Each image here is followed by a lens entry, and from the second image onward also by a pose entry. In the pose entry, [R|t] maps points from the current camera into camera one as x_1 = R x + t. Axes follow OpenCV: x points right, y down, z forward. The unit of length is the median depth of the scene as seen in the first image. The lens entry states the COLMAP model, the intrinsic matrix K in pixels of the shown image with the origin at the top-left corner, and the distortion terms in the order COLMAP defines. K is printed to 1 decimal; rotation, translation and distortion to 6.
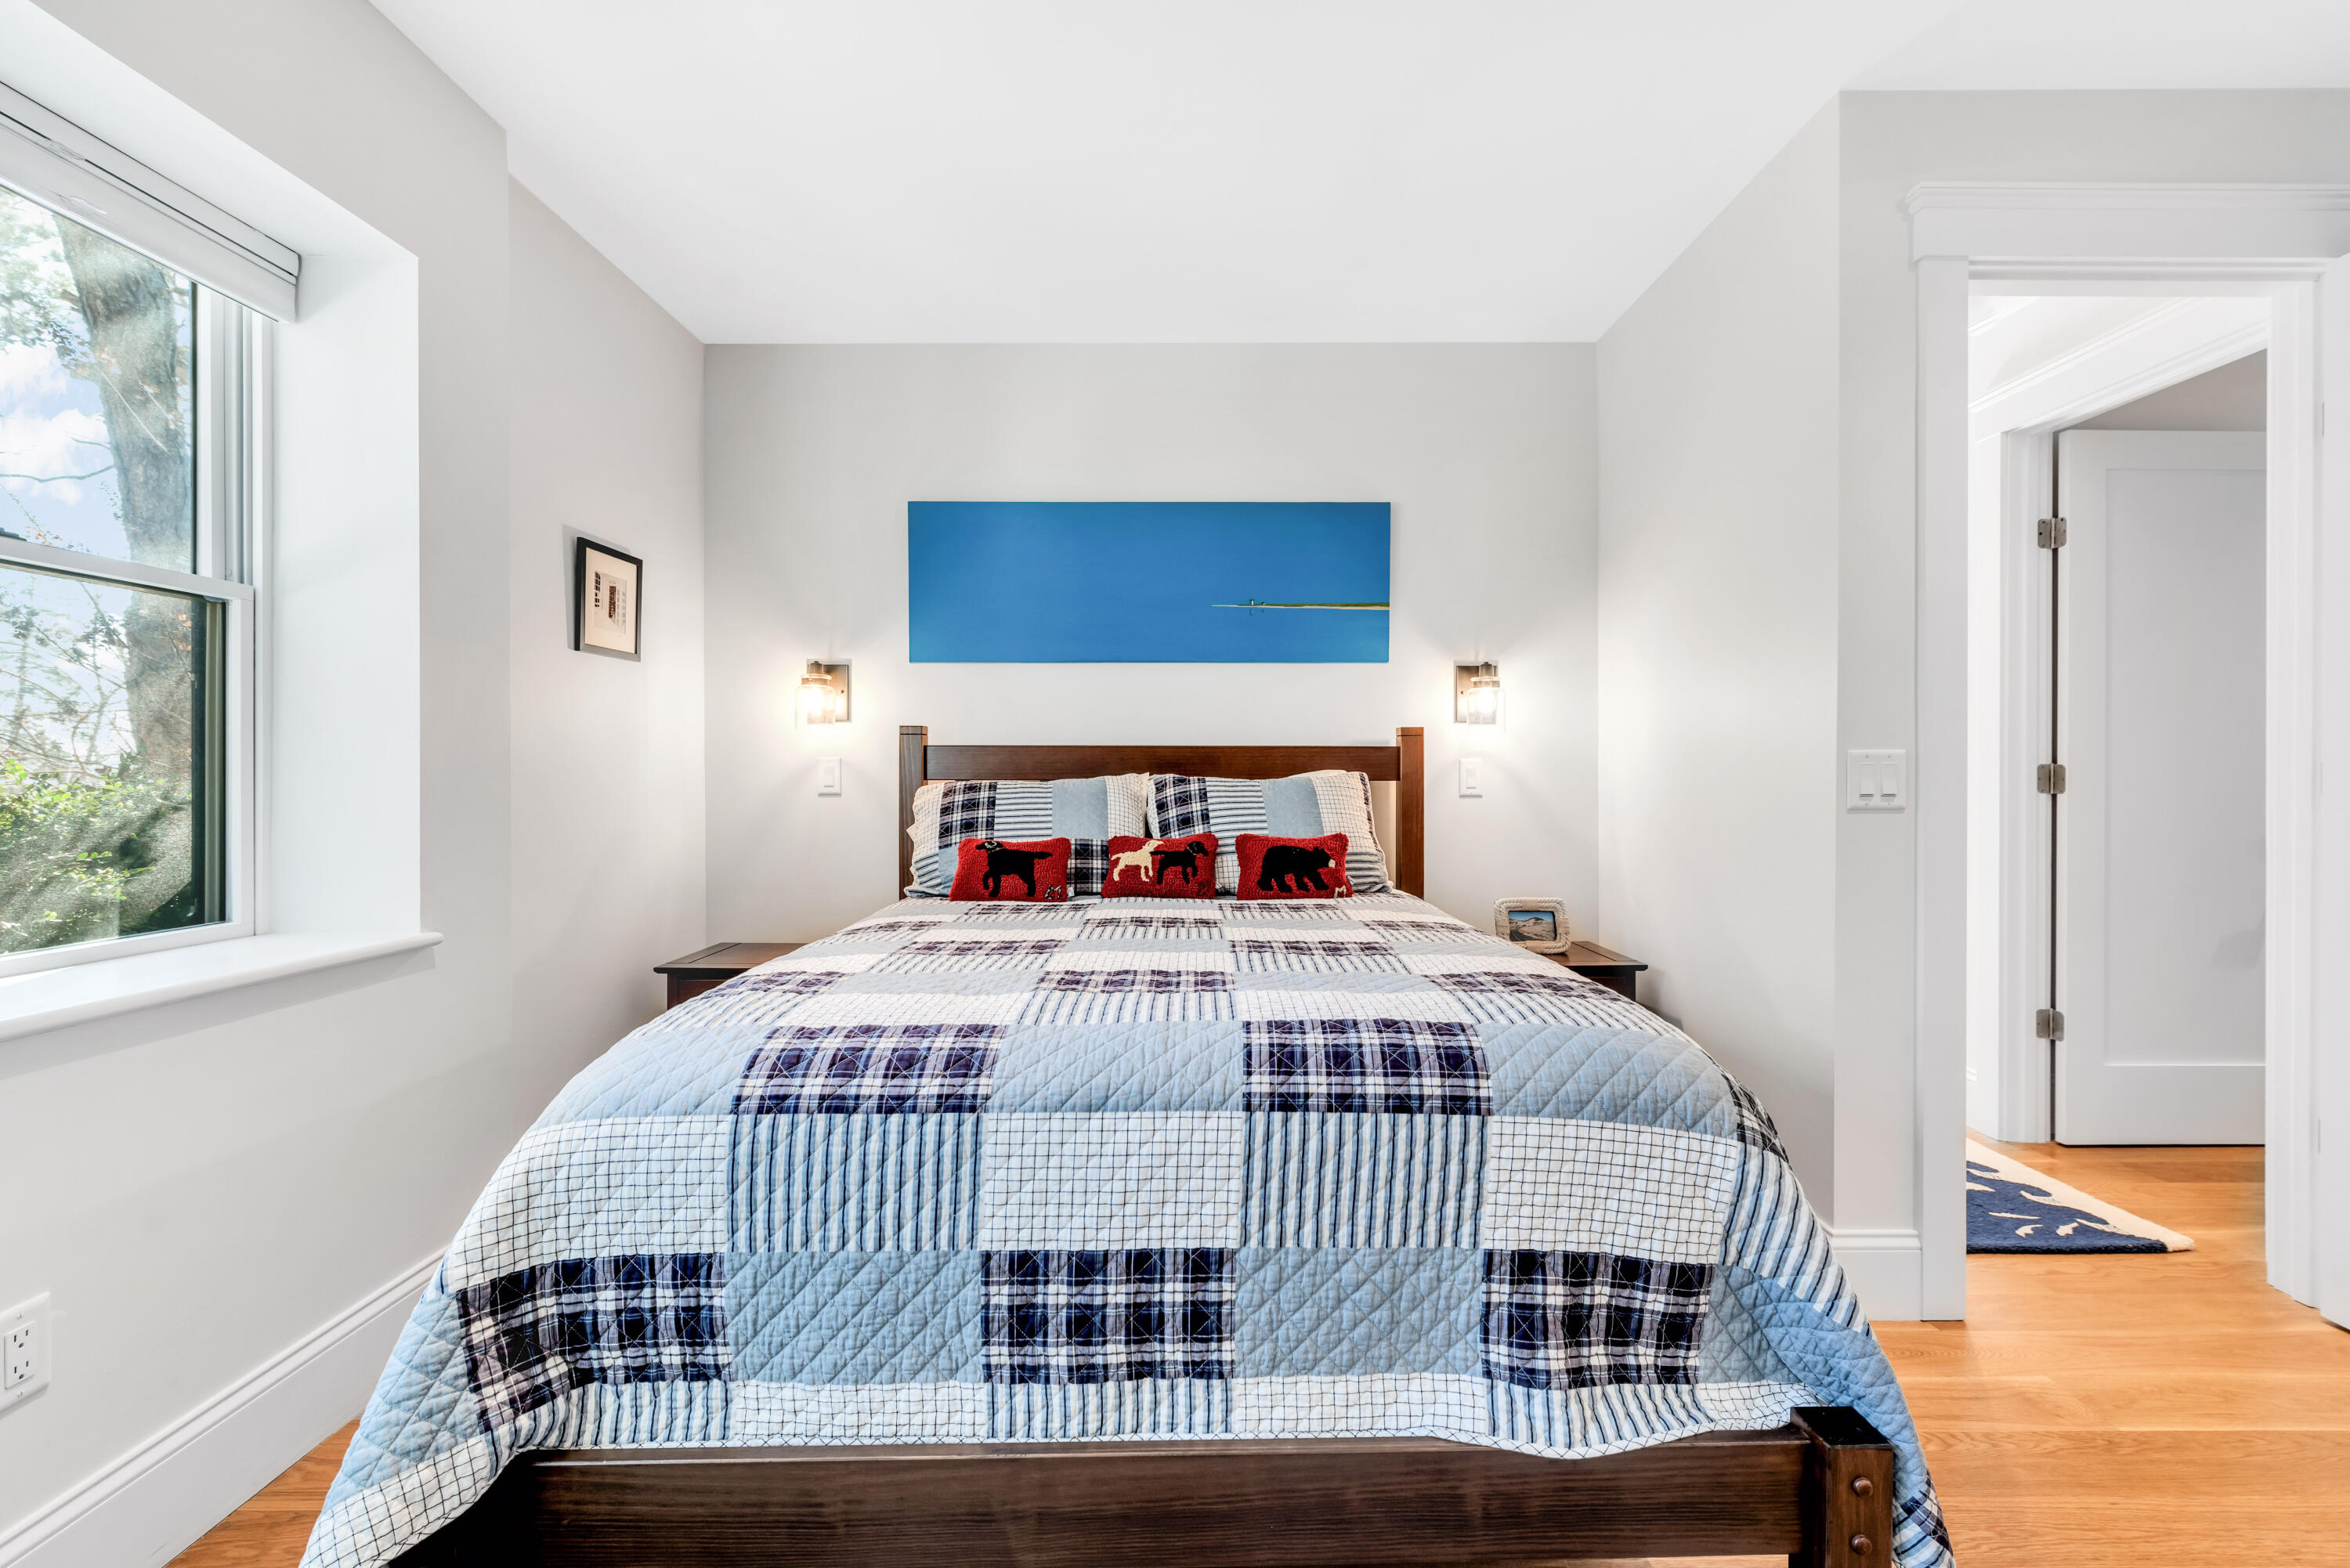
lens RADIAL K [[1049.7, 0, 1188.7], [0, 1049.7, 774.2], [0, 0, 1]] dist [0.000228, 0.000422]
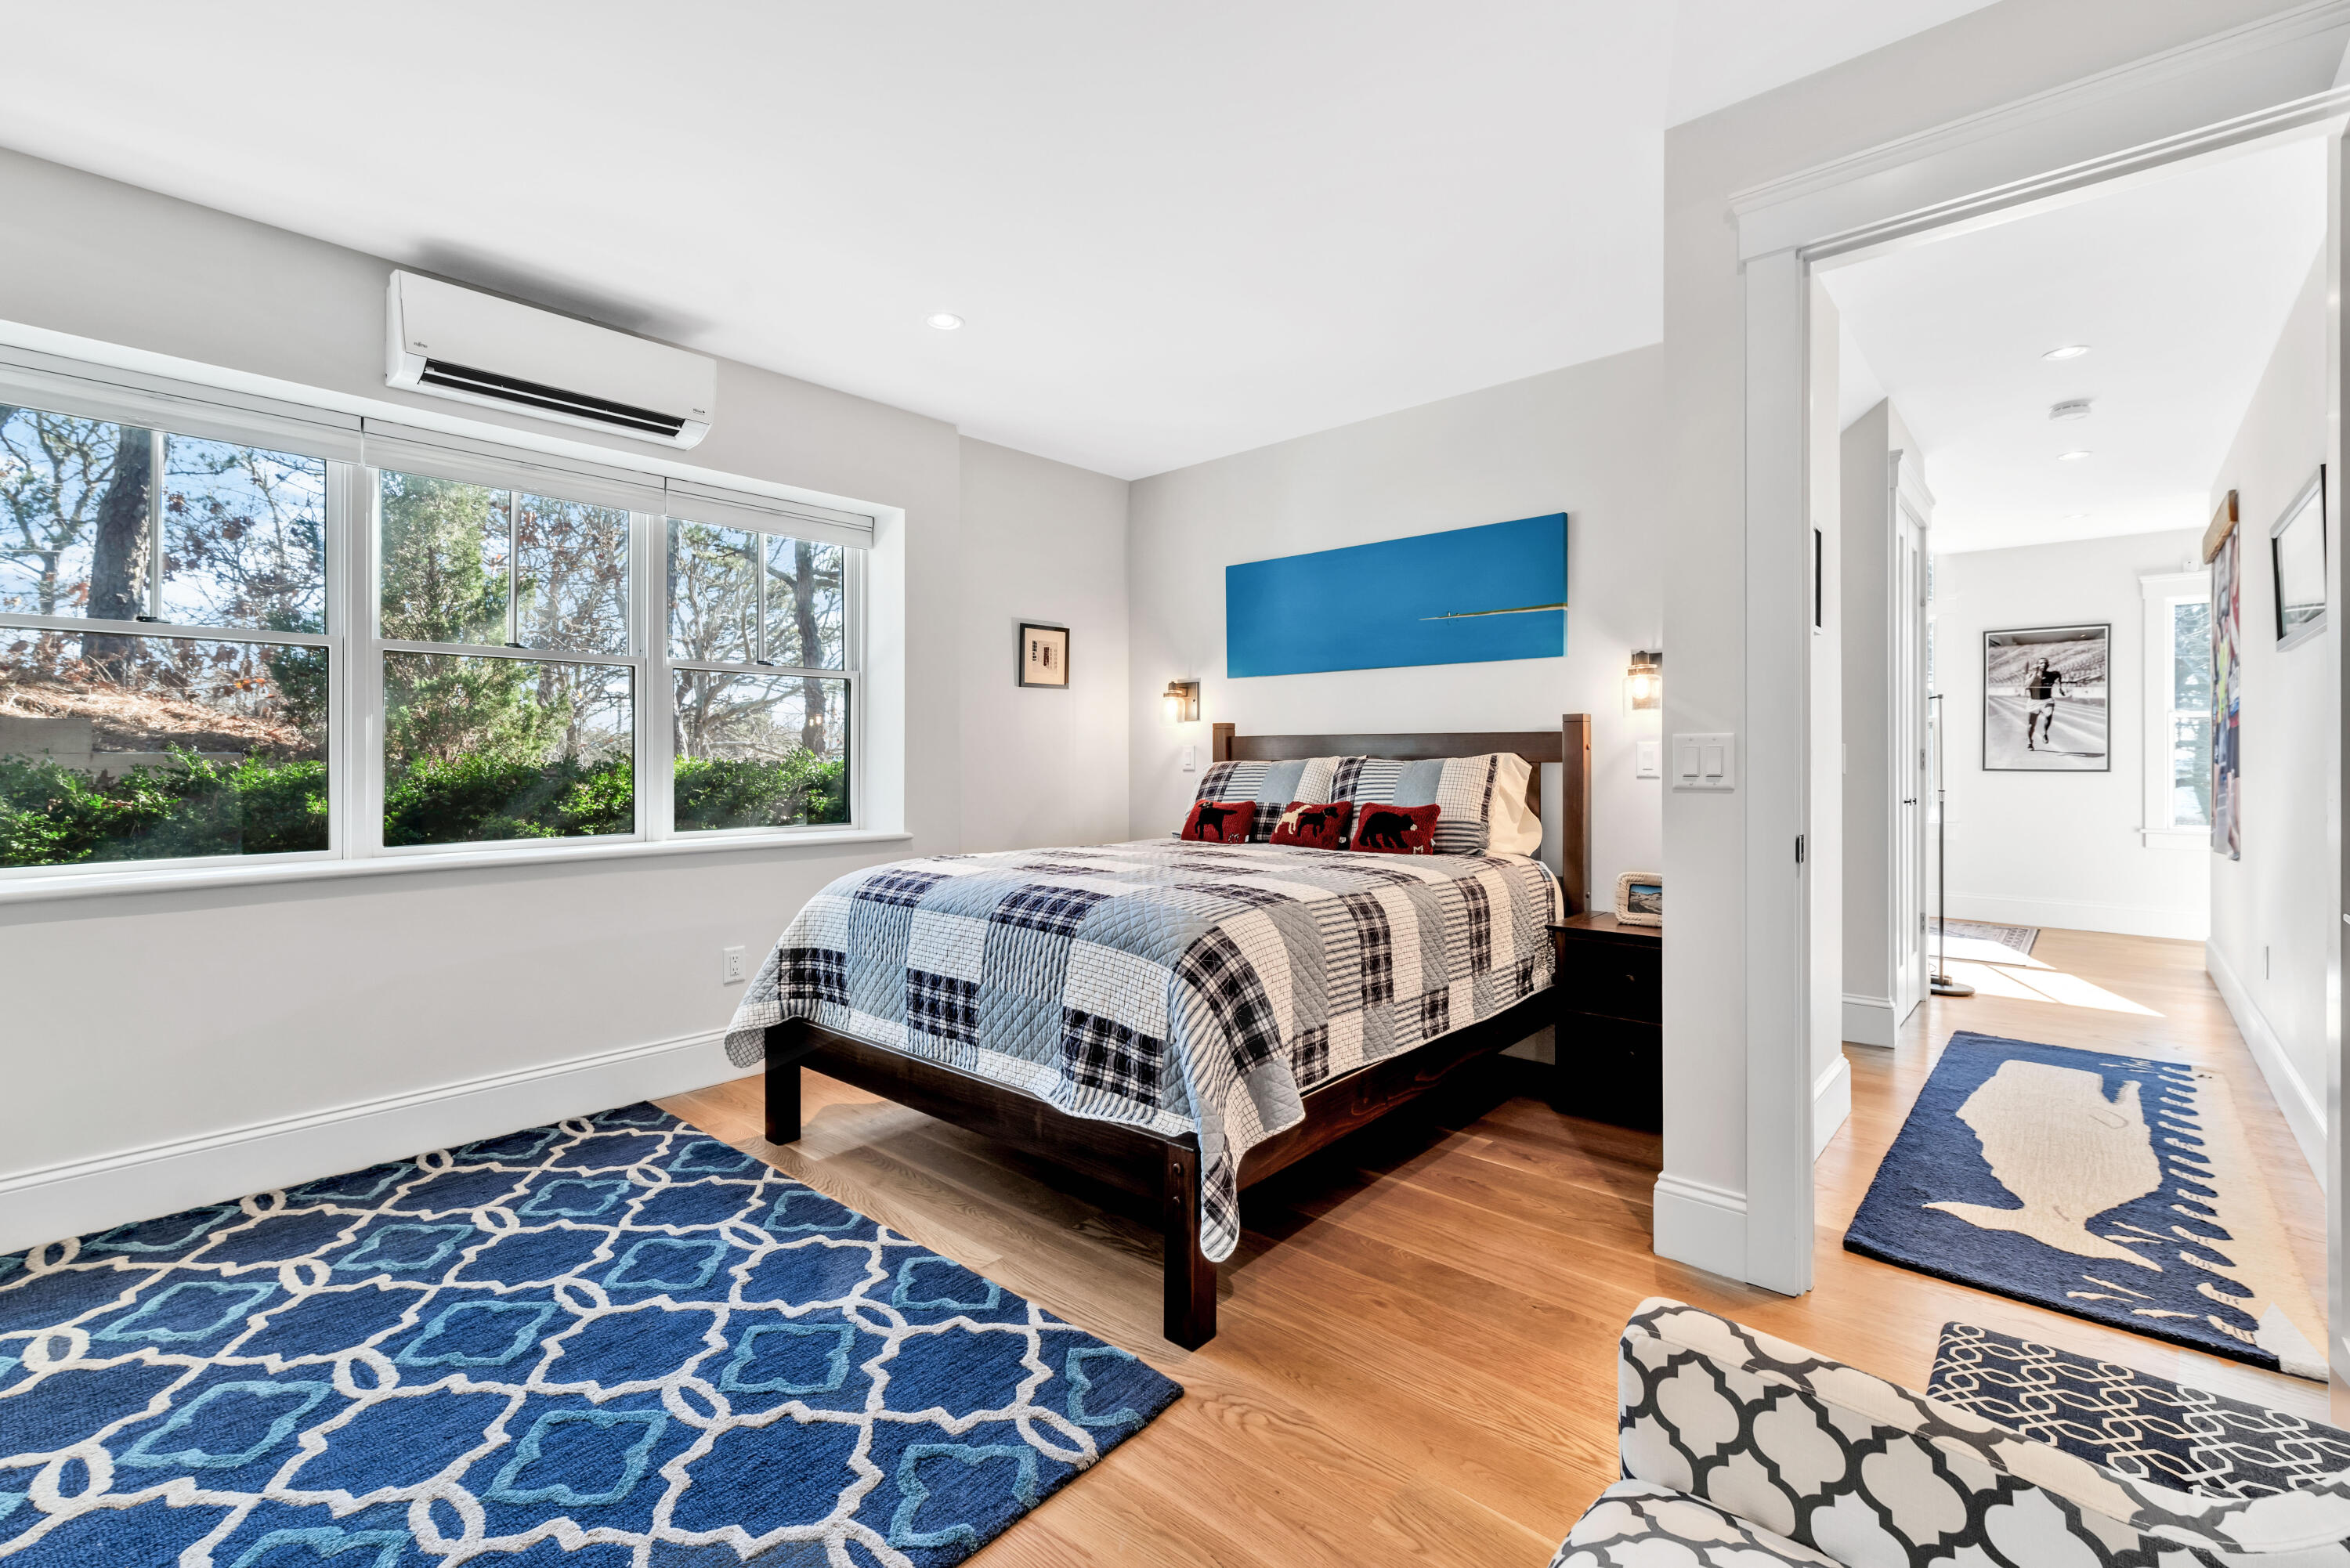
lens RADIAL K [[1013.9, 0, 1149.5], [0, 1013.9, 754.4], [0, 0, 1]] dist [-0.001942, 0.000458]
pose [[0.732371, -0.001263, -0.680904, 0.784705], [-0.001234, 0.999994, -0.003182, 0.001899], [0.680905, 0.003171, 0.732365, -0.112668]]
